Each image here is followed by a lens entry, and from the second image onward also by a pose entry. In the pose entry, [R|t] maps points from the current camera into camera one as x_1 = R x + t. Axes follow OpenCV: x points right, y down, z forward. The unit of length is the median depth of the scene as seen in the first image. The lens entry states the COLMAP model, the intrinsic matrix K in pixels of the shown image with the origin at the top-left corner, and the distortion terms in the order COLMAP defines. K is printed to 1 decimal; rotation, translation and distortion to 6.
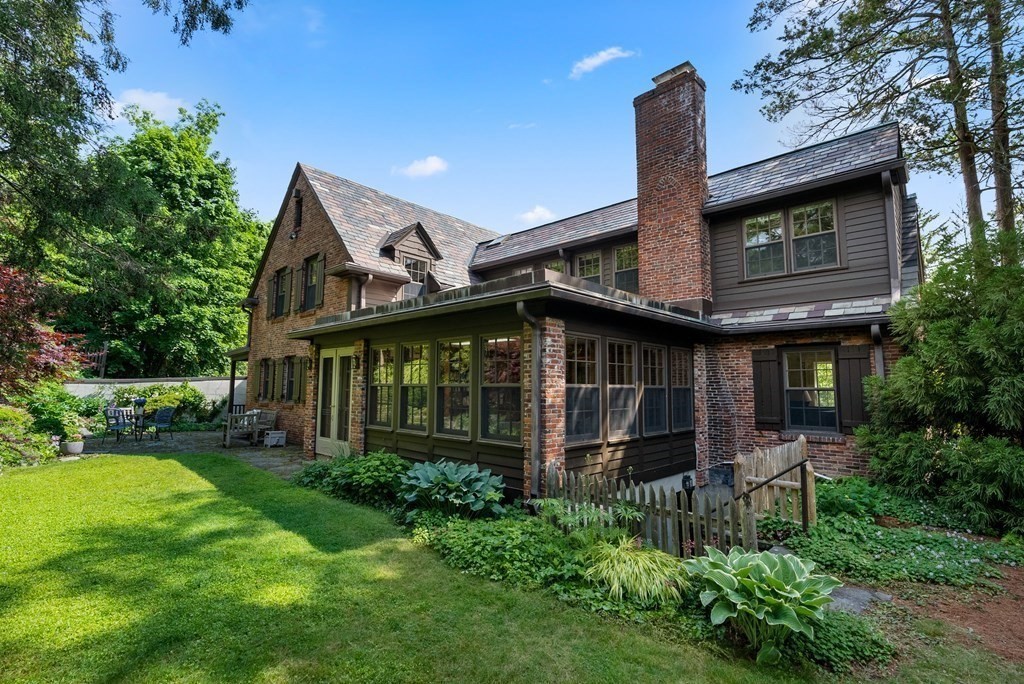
lens RADIAL K [[477.4, 0, 512.0], [0, 477.4, 342.0], [0, 0, 1]] dist [-0.003905, -0.000231]
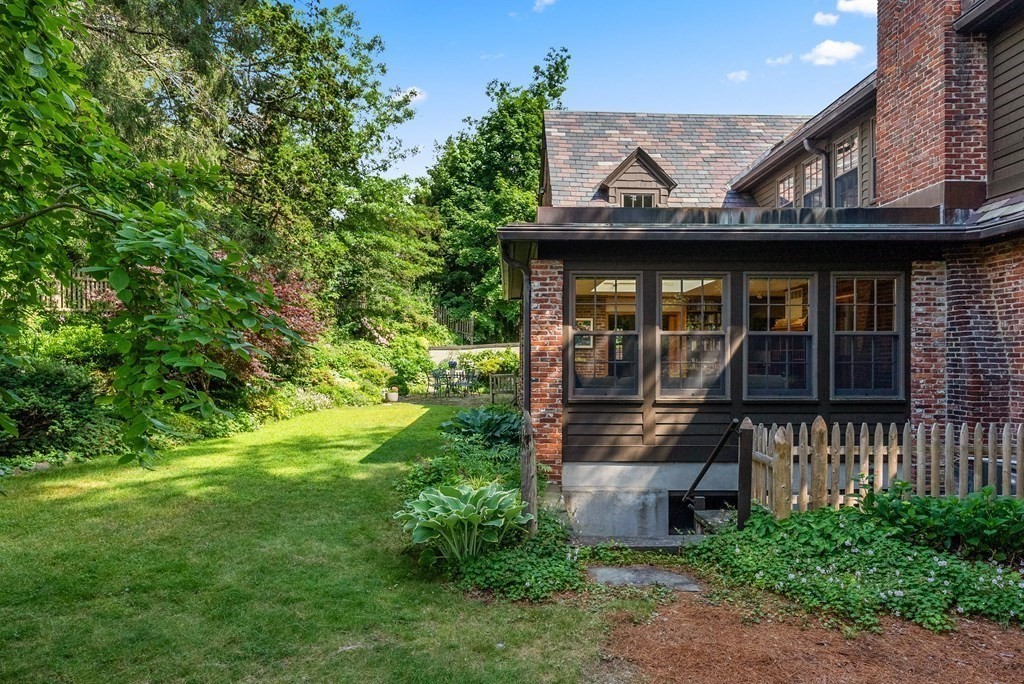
lens RADIAL K [[643.6, 0, 511.3], [0, 643.6, 357.0], [0, 0, 1]] dist [-0.001201, 0.002515]
pose [[0.691653, -0.006794, -0.722198, 0.563117], [0.071740, 0.995657, 0.059340, 0.035373], [0.718658, -0.092854, 0.689137, 0.046903]]
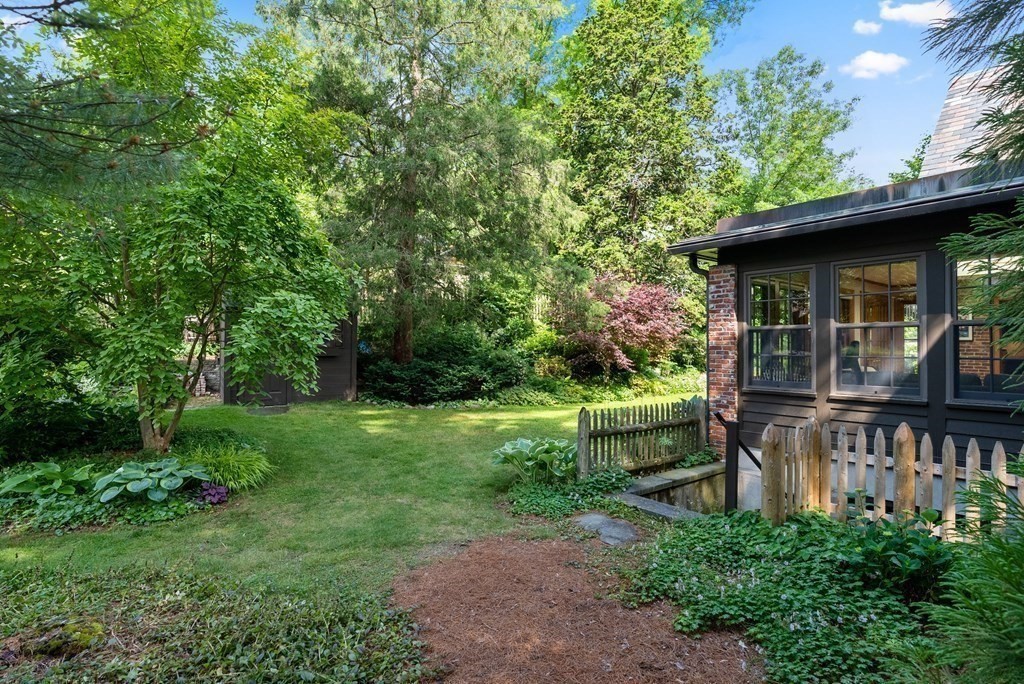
lens RADIAL K [[512.9, 0, 512.0], [0, 512.9, 342.0], [0, 0, 1]] dist [0.001525, 0.000160]
pose [[-0.156909, -0.019804, -0.987415, 0.765586], [0.089717, 0.995379, -0.034220, 0.069995], [0.983530, -0.093957, -0.154407, 0.423398]]
